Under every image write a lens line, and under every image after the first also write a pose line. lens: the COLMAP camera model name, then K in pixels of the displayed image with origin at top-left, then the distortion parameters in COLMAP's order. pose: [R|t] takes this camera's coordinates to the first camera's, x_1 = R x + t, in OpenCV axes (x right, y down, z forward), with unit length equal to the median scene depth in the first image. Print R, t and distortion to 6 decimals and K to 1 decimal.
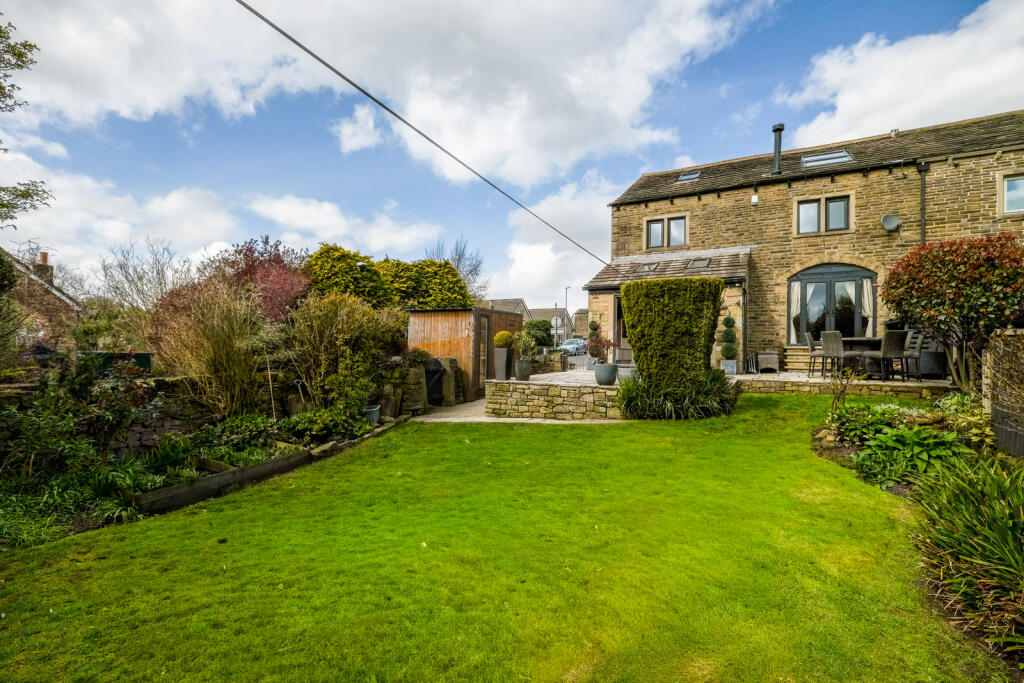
lens RADIAL K [[451.6, 0, 511.5], [0, 451.6, 340.1], [0, 0, 1]] dist [-0.000220, 0.000195]
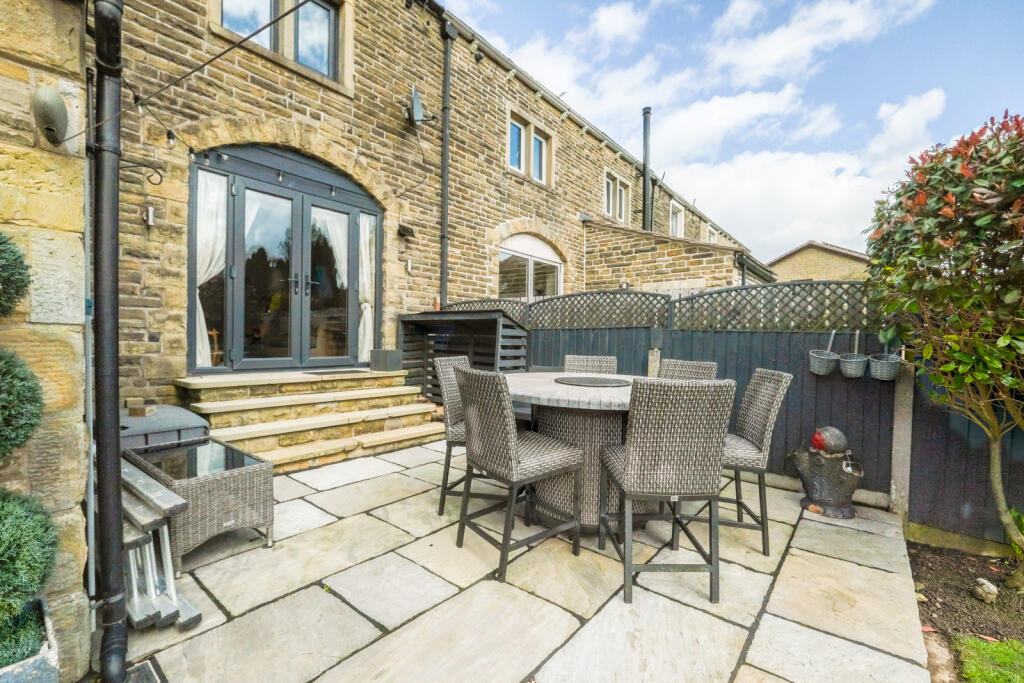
lens RADIAL K [[451.6, 0, 516.0], [0, 451.6, 343.4], [0, 0, 1]] dist [-0.000220, 0.000195]
pose [[0.137299, -0.007912, 0.990498, 0.356123], [-0.012299, 0.999877, 0.009692, -0.015615], [-0.990453, -0.013513, 0.137185, 0.776249]]
